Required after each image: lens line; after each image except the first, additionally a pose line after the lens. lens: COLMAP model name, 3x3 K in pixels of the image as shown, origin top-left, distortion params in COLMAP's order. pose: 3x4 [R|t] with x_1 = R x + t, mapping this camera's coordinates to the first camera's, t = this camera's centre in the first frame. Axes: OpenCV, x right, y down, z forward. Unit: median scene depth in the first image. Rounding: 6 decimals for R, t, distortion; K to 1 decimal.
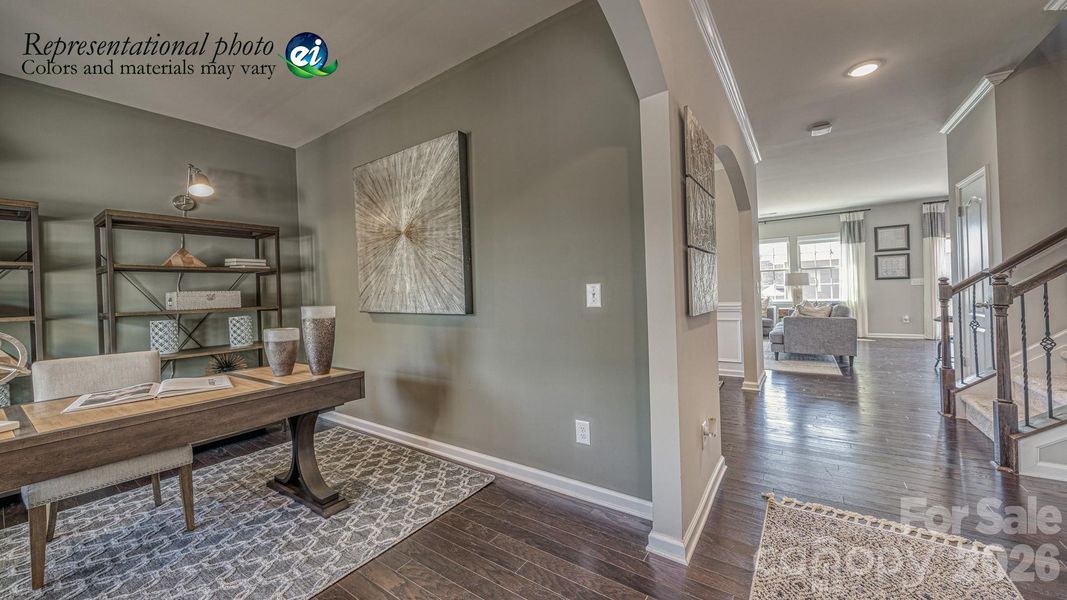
lens RADIAL K [[392.4, 0, 534.1], [0, 392.4, 295.5], [0, 0, 1]] dist [-0.003001, 0.000070]
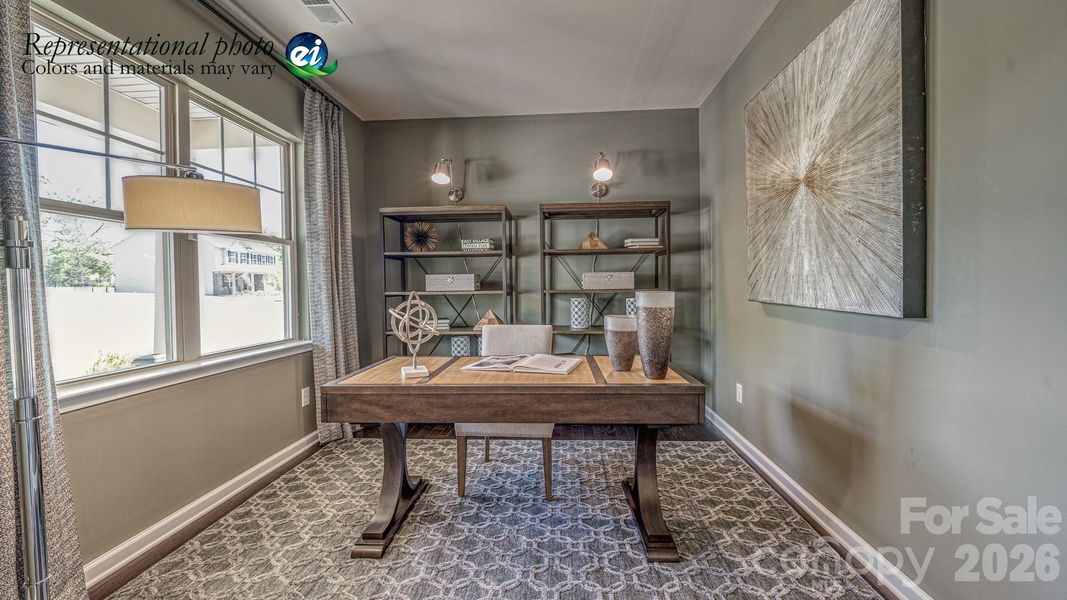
lens RADIAL K [[432.0, 0, 536.2], [0, 432.0, 294.6], [0, 0, 1]] dist [-0.008267, -0.000036]
pose [[0.526673, 0.045527, -0.848848, 0.043191], [-0.012170, 0.998866, 0.046022, -0.002230], [0.849981, -0.013908, 0.526630, 0.268528]]
